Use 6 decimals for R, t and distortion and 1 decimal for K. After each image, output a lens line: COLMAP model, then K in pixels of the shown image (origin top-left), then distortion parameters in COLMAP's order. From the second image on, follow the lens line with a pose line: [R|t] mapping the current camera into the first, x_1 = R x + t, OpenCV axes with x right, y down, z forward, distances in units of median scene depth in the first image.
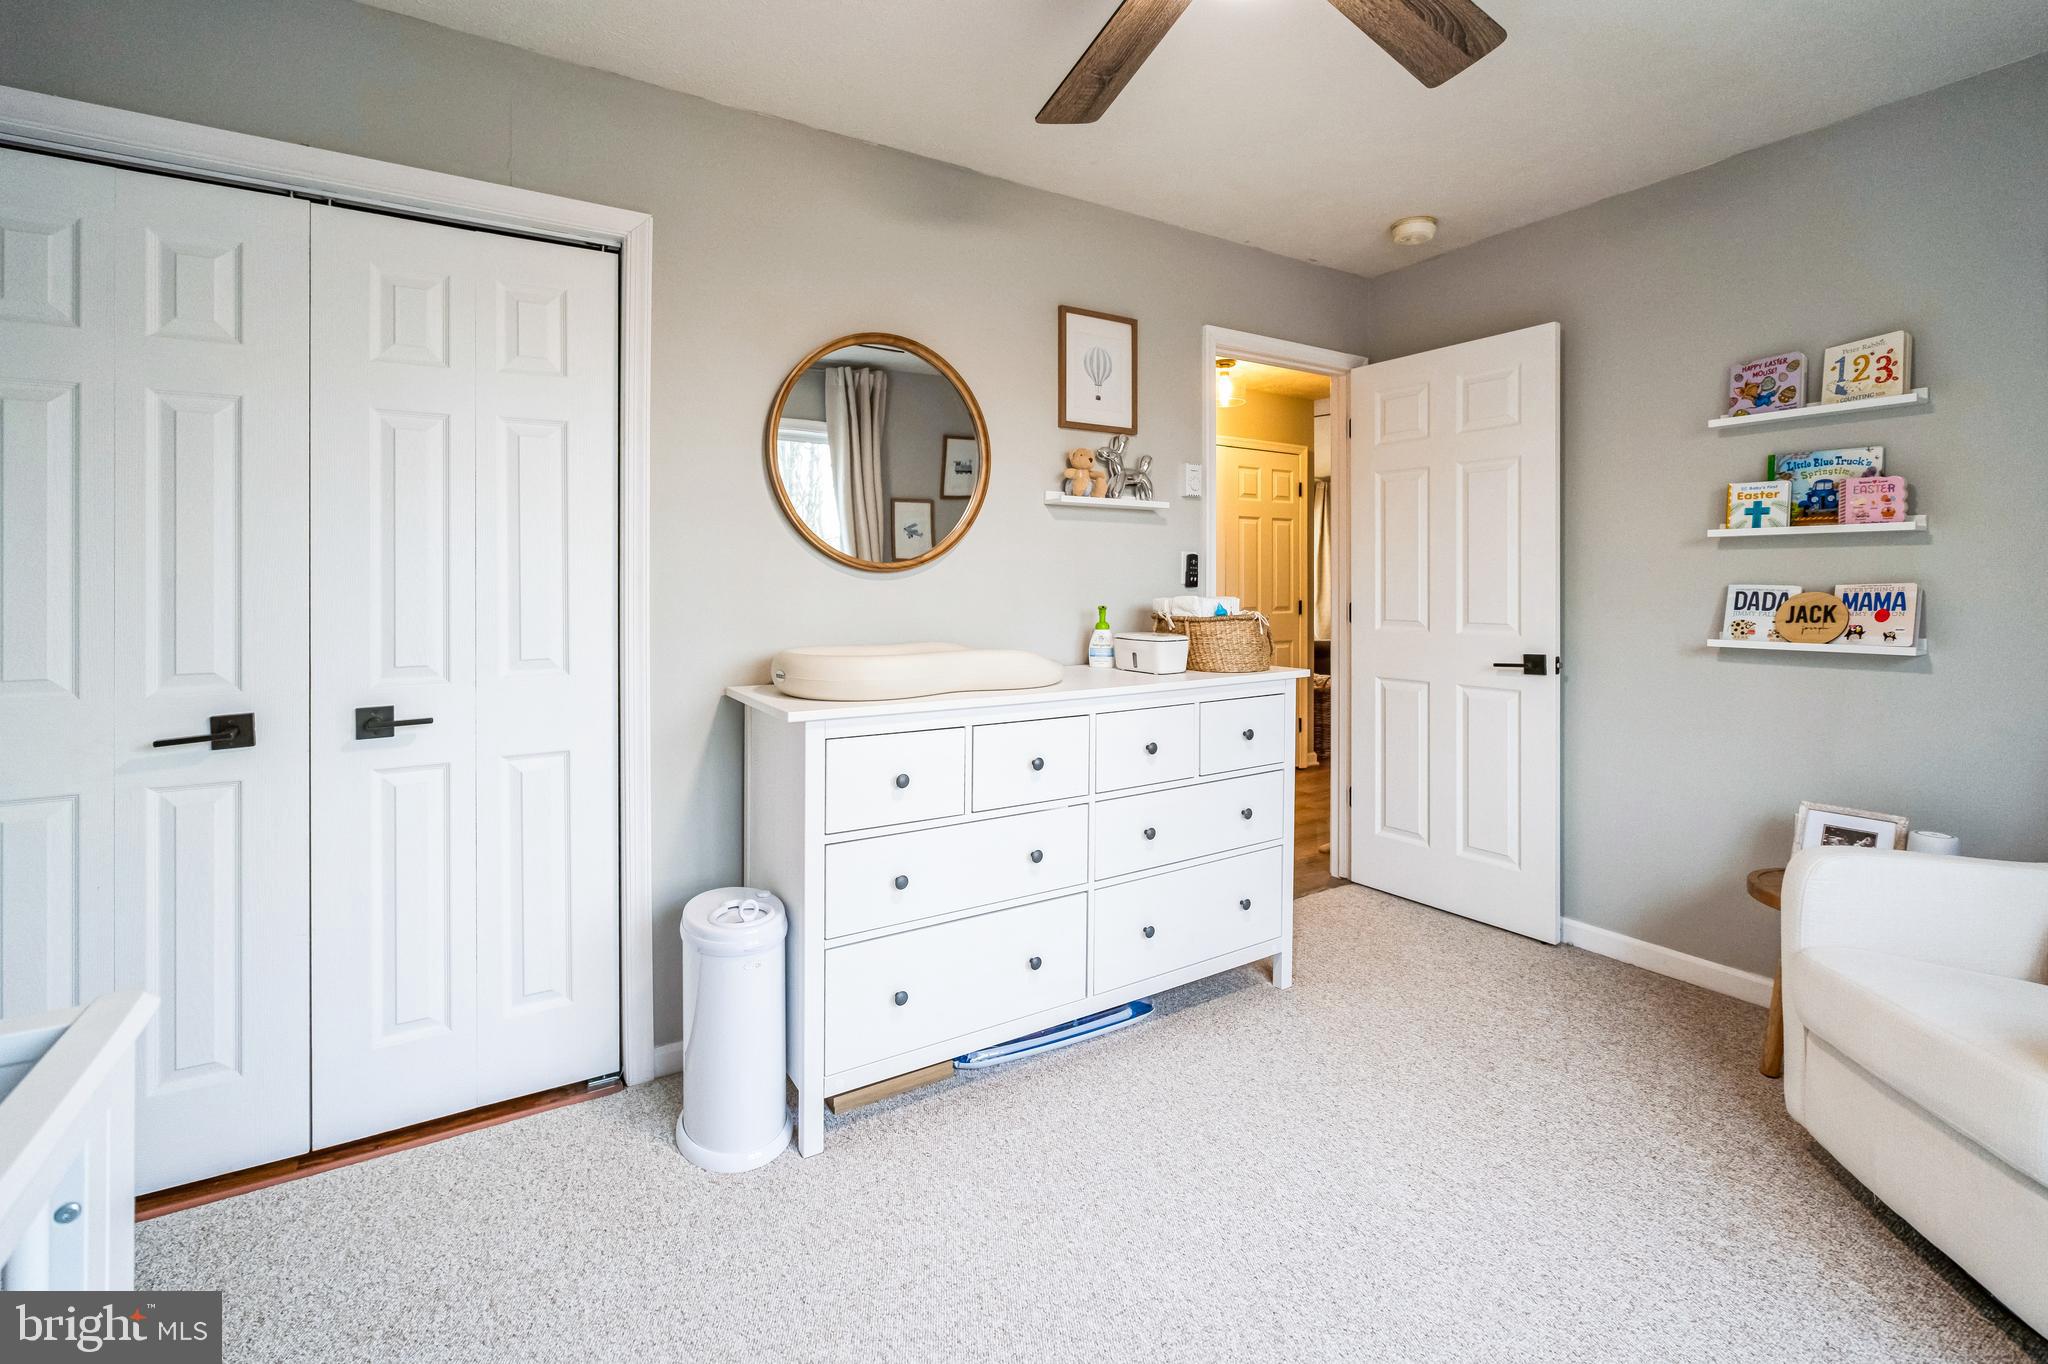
lens RADIAL K [[893.6, 0, 1021.4], [0, 893.6, 578.6], [0, 0, 1]] dist [-0.007738, 0.001376]
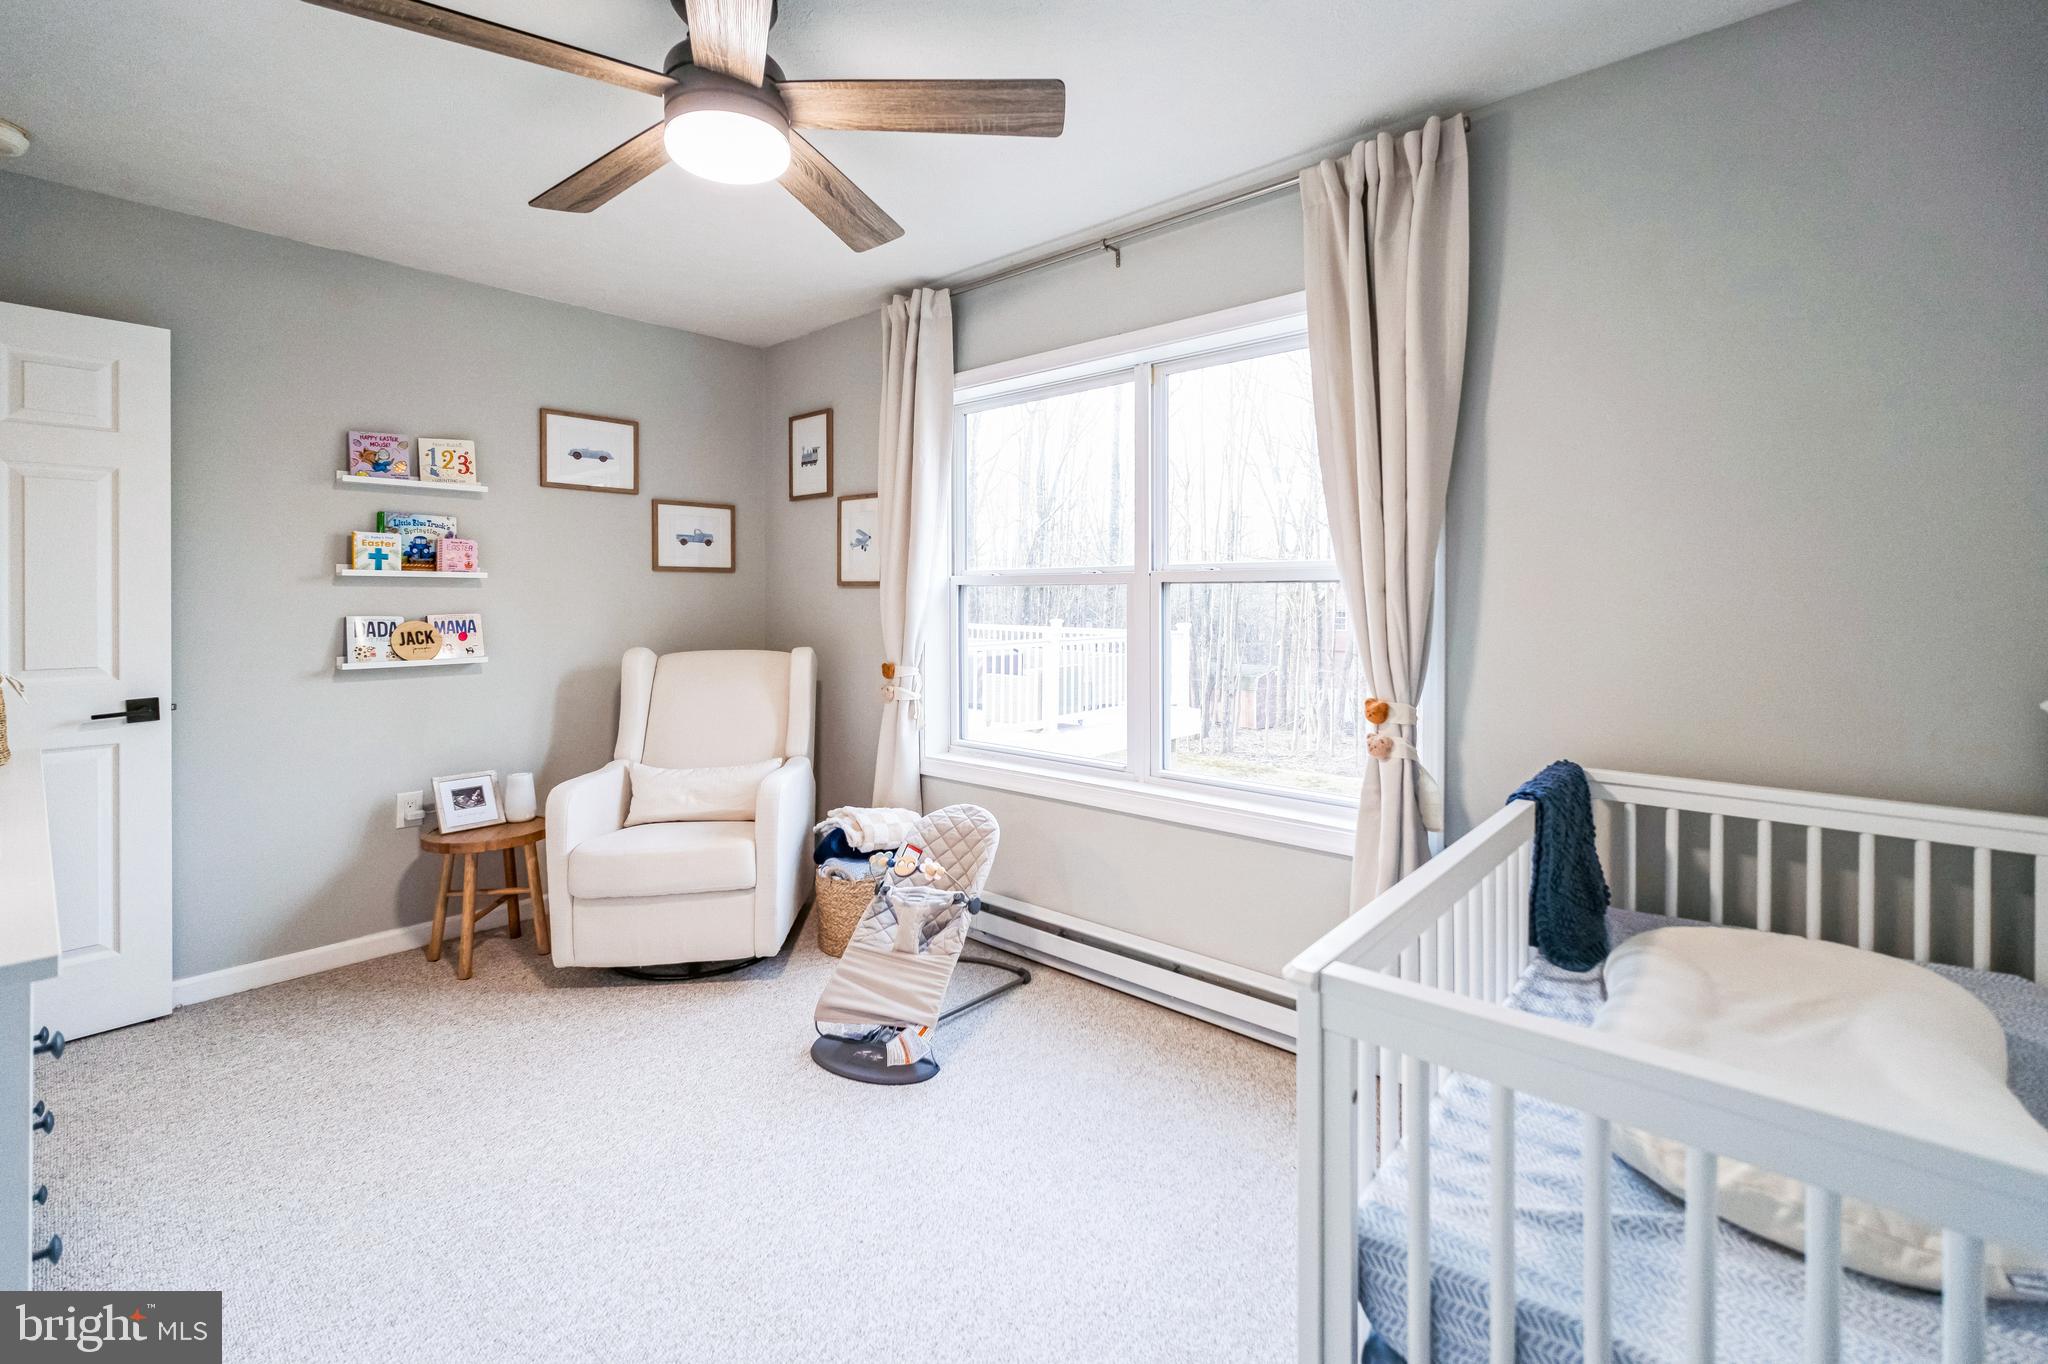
lens RADIAL K [[893.6, 0, 1016.4], [0, 893.6, 601.6], [0, 0, 1]] dist [-0.007738, 0.001376]
pose [[-0.283520, -0.003560, 0.958960, -0.619776], [-0.005575, 0.999982, 0.002064, -0.021145], [-0.958950, -0.004761, -0.283535, 0.514540]]
